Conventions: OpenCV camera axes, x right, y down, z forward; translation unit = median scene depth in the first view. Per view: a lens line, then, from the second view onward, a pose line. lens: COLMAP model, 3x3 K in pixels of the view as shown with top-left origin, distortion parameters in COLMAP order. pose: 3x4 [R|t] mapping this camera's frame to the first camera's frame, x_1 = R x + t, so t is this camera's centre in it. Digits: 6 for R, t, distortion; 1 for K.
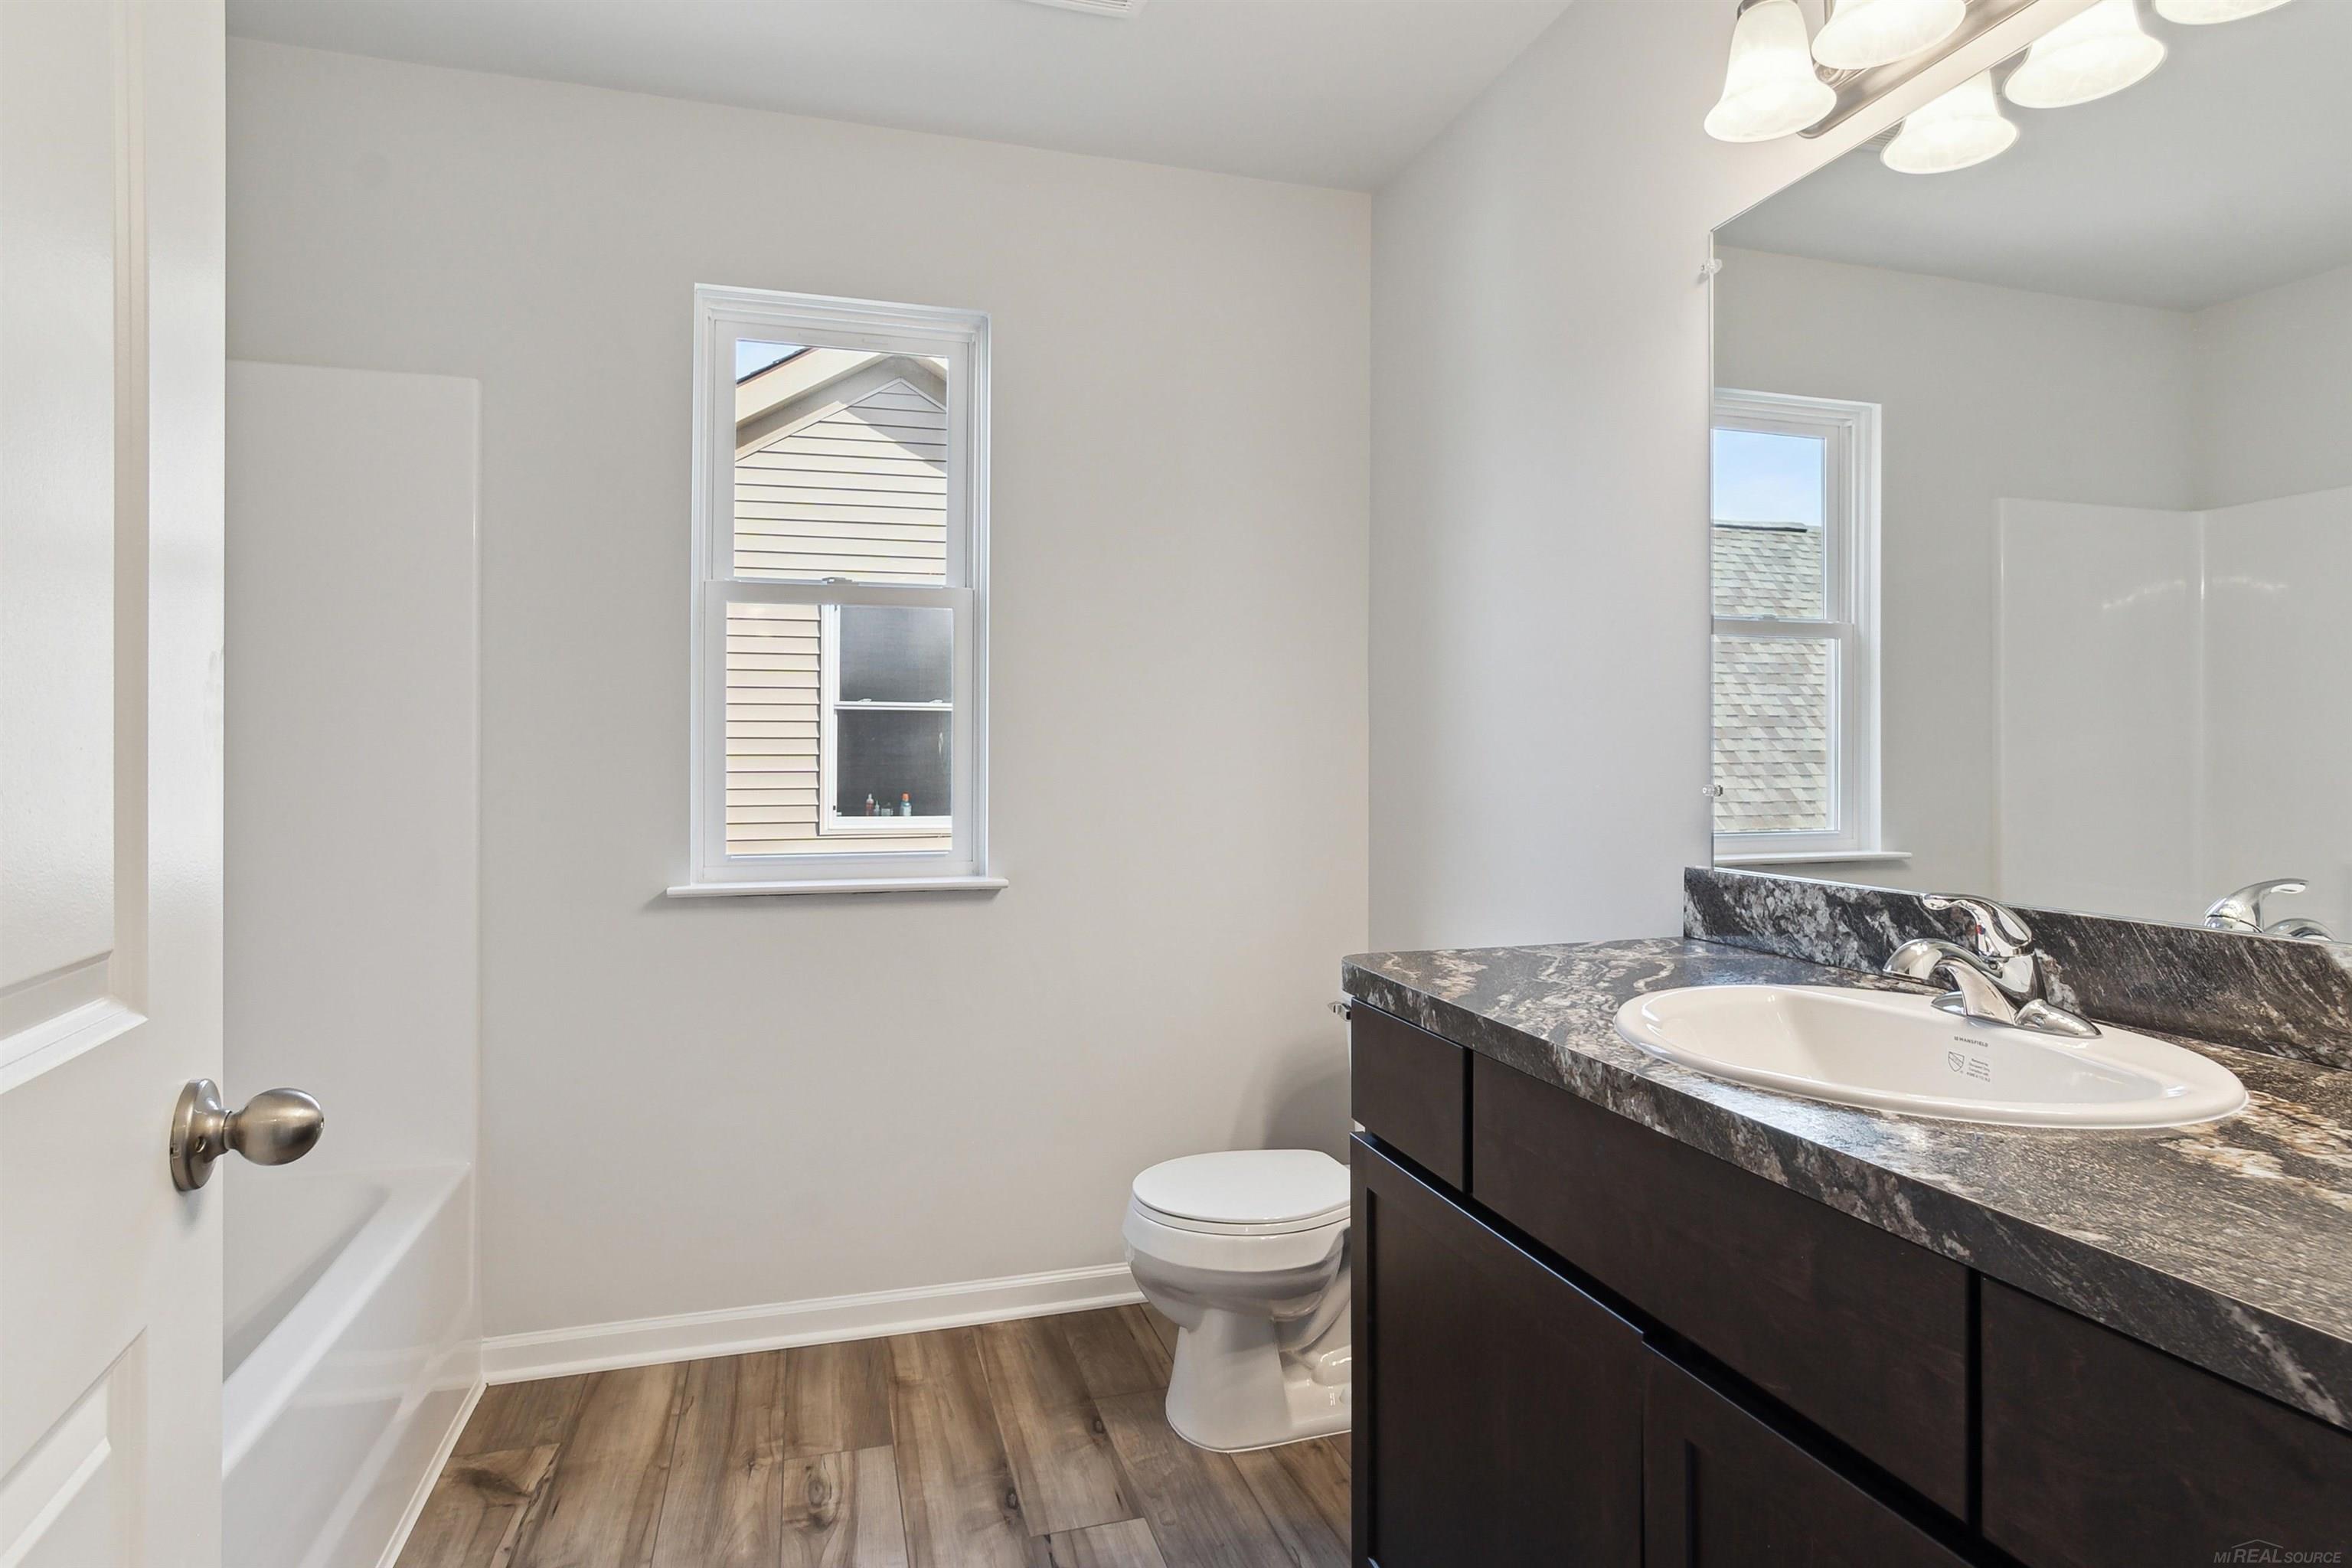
lens RADIAL K [[1243.8, 0, 1176.0], [0, 1243.8, 784.0], [0, 0, 1]] dist [-0.043106, -0.000087]
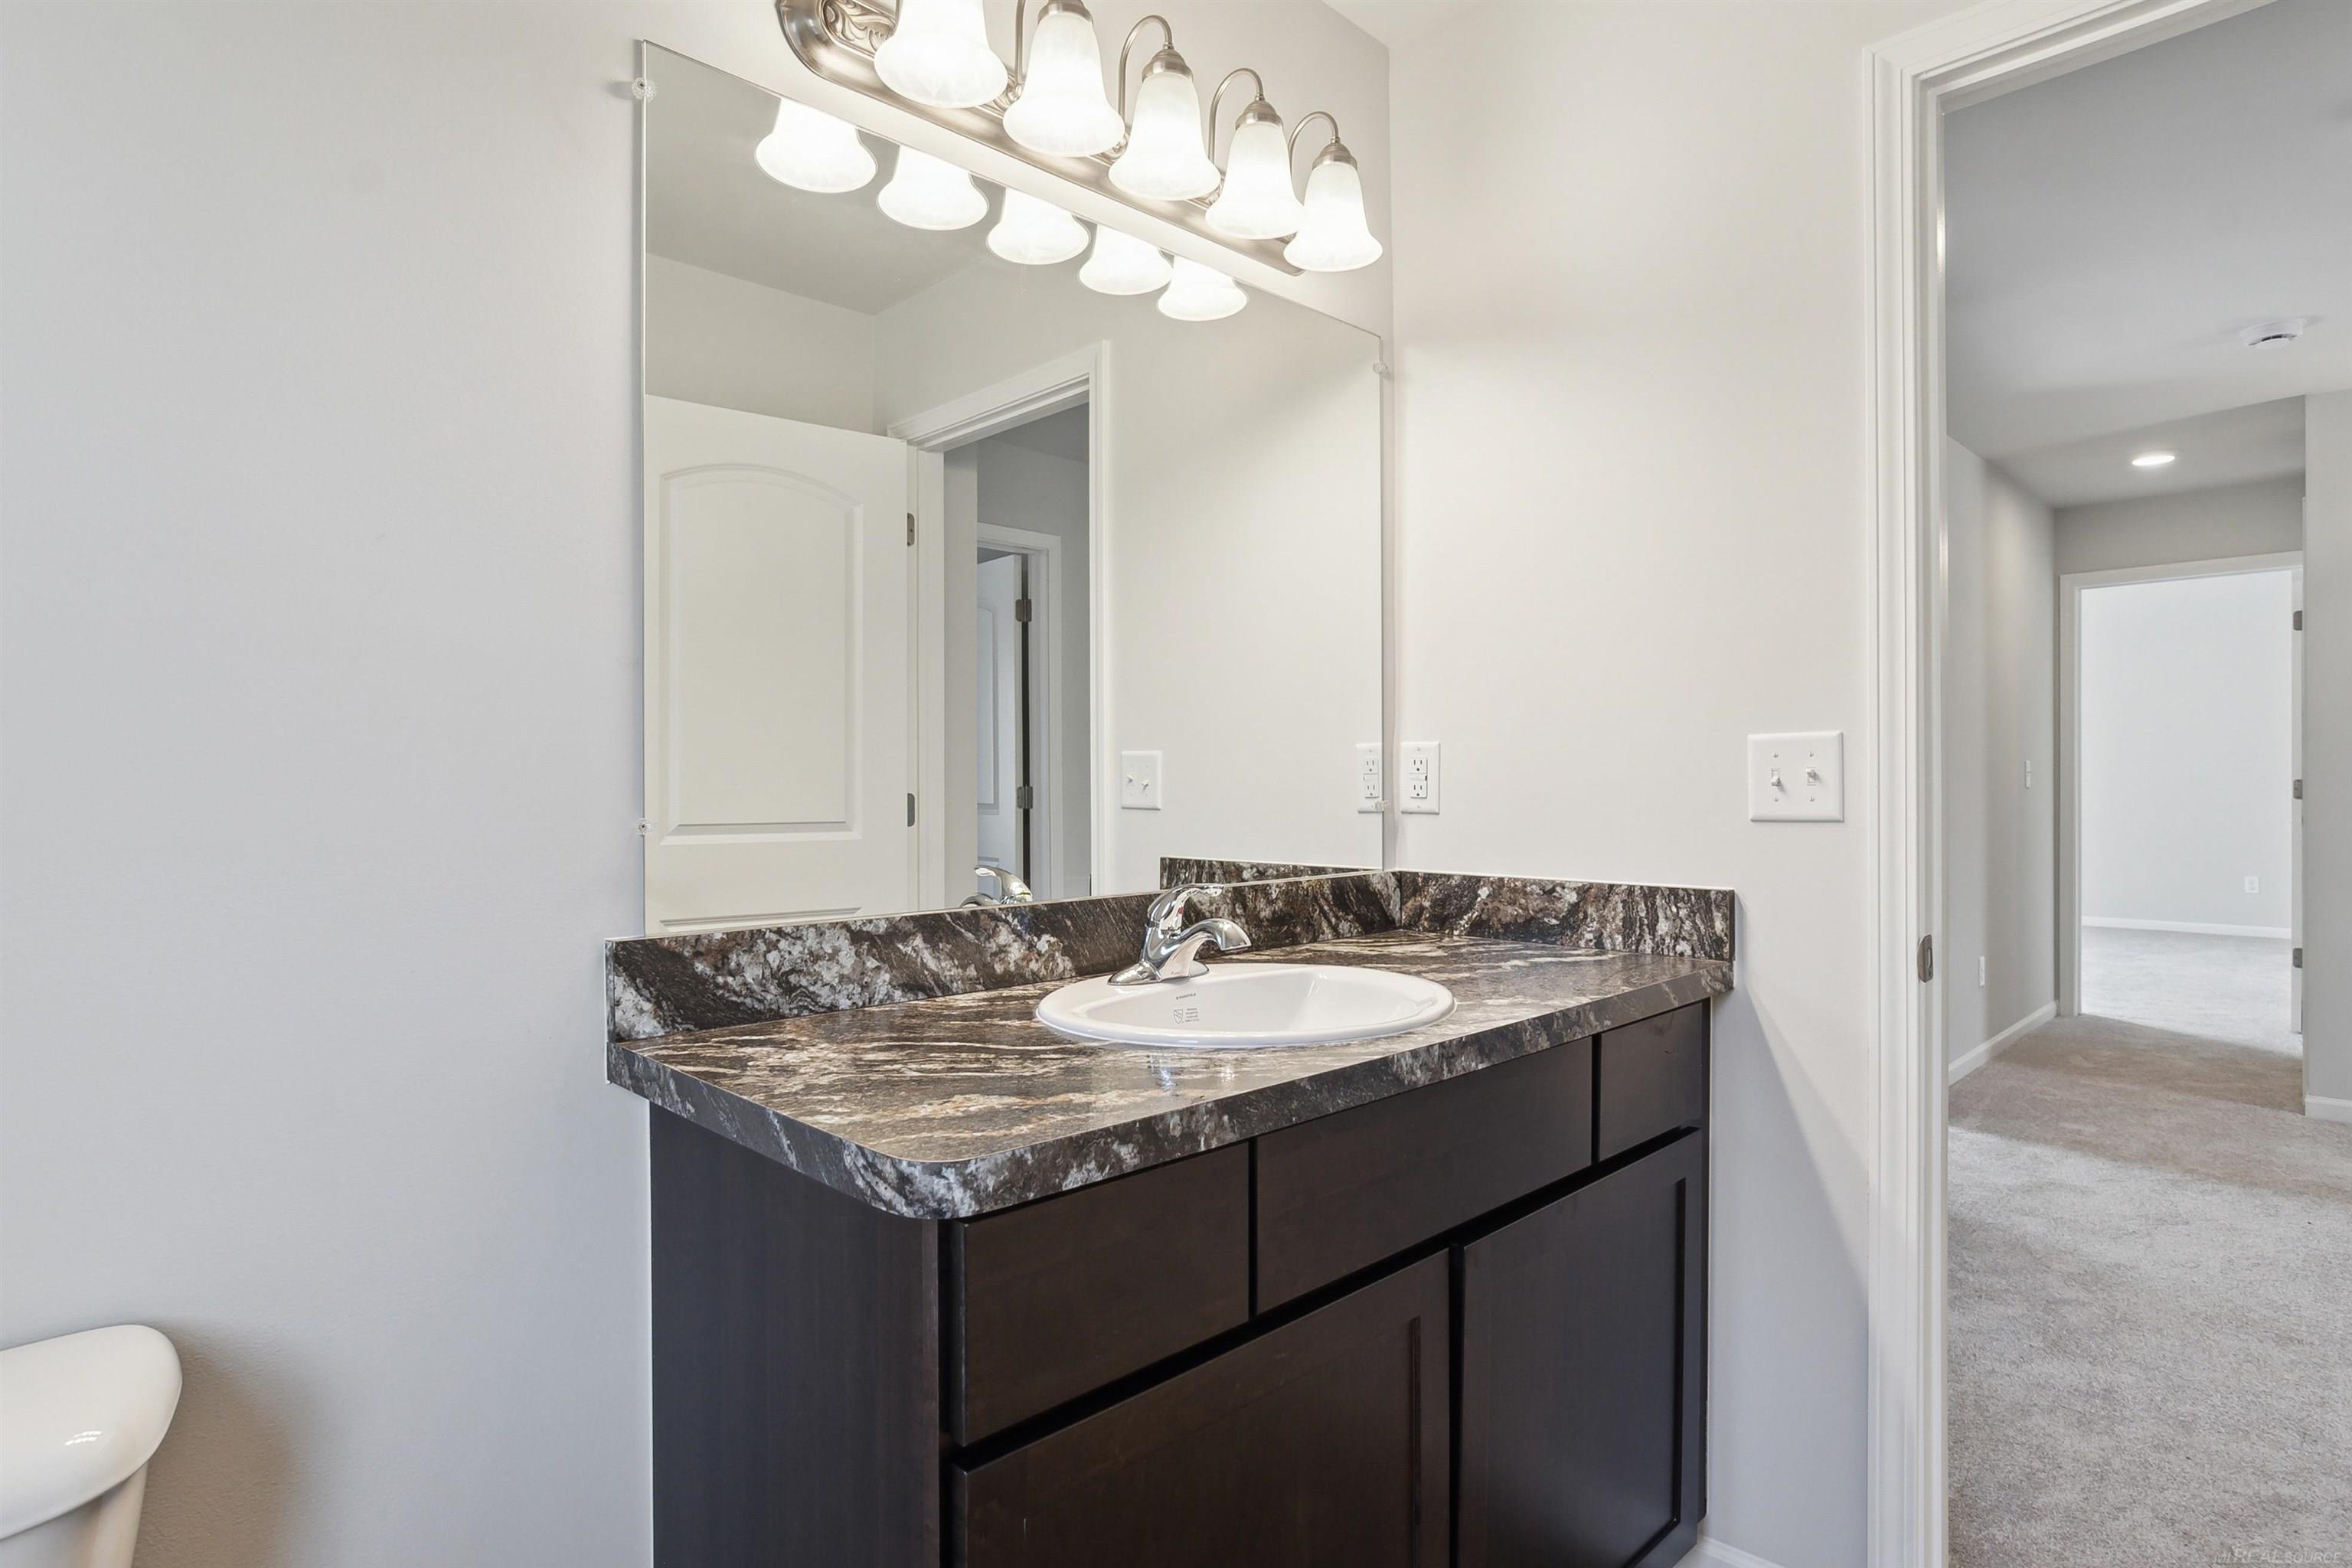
lens RADIAL K [[1243.8, 0, 1176.0], [0, 1243.8, 784.0], [0, 0, 1]] dist [-0.043106, -0.000087]
pose [[-0.459716, 0.000394, 0.888066, -0.398064], [0.023308, 0.999661, 0.011623, -0.024297], [-0.887760, 0.026042, -0.459570, 1.222151]]
